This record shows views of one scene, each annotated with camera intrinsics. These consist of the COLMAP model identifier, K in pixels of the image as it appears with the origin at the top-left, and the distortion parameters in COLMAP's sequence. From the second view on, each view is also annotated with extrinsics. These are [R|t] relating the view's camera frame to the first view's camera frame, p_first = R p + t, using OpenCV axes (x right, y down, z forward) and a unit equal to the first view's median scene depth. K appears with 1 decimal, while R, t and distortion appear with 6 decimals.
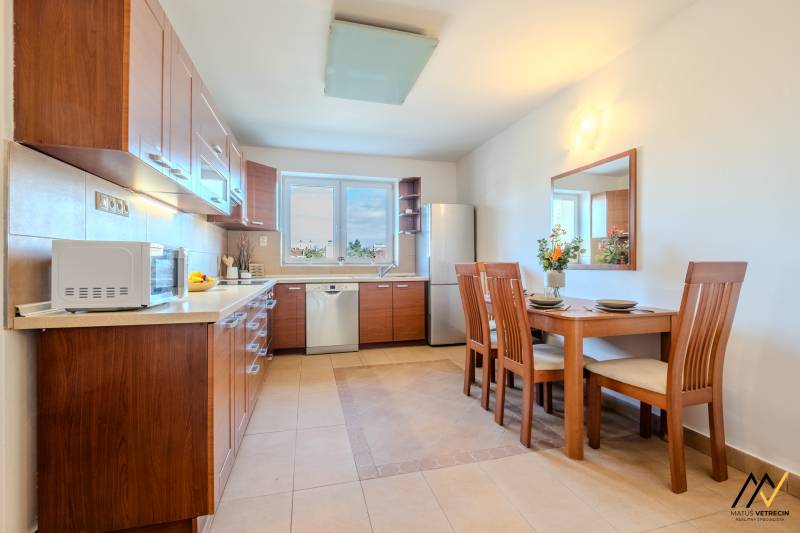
lens RADIAL K [[339.9, 0, 400.0], [0, 339.9, 264.2], [0, 0, 1]] dist [0.004412, -0.000953]
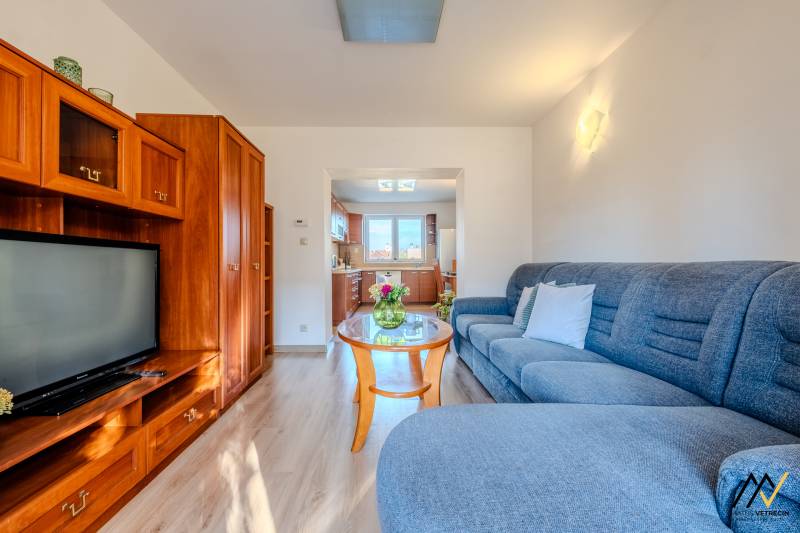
lens RADIAL K [[339.9, 0, 400.5], [0, 339.9, 264.5], [0, 0, 1]] dist [0.004412, -0.000953]
pose [[0.970567, -0.000479, -0.240832, 0.310797], [0.002648, 0.999959, 0.008685, -0.000418], [0.240818, -0.009067, 0.970528, -0.815261]]
